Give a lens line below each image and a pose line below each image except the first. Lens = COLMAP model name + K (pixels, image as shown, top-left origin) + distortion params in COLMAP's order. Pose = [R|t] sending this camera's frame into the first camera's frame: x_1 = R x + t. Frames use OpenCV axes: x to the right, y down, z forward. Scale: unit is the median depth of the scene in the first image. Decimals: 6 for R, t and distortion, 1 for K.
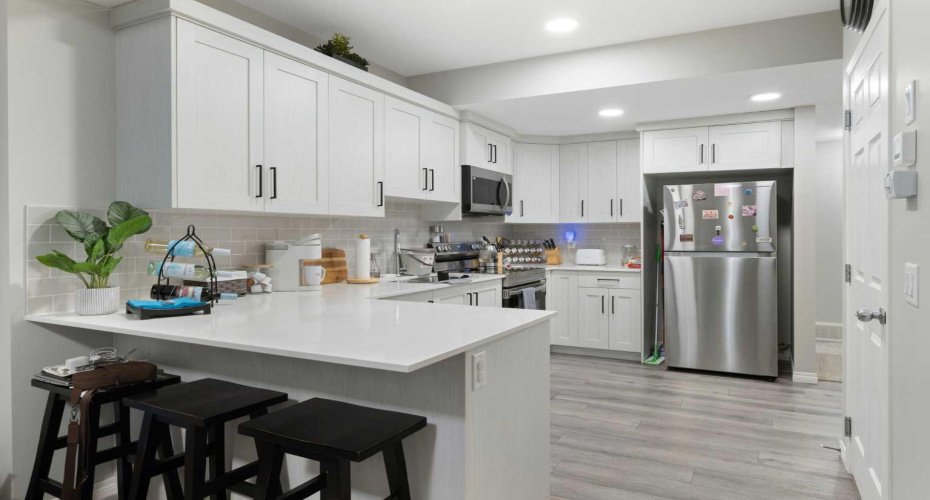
lens RADIAL K [[567.8, 0, 464.8], [0, 567.8, 231.9], [0, 0, 1]] dist [0.000516, 0.000054]
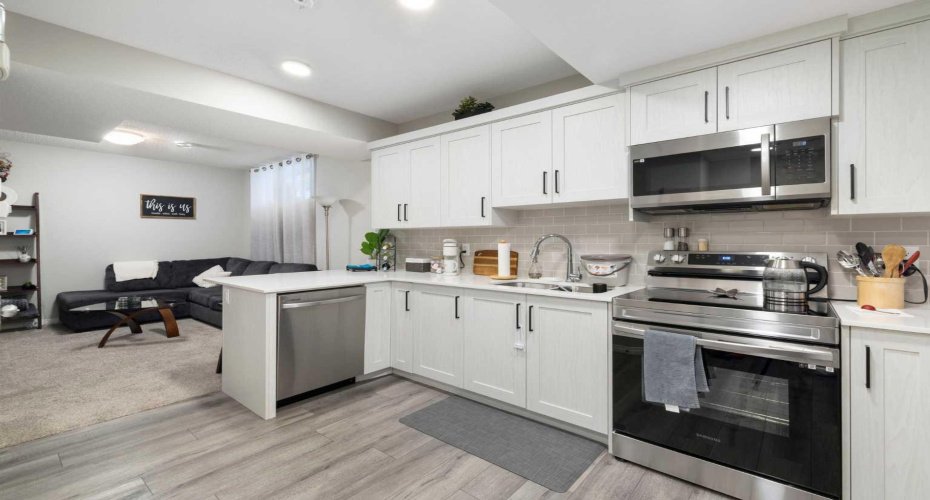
lens RADIAL K [[393.6, 0, 464.6], [0, 393.6, 244.2], [0, 0, 1]] dist [0.014481, 0.000006]
pose [[-0.202348, -0.000395, -0.979314, 0.688826], [0.000001, 1.000000, -0.000404, 0.015119], [0.979314, -0.000083, -0.202348, 1.109174]]
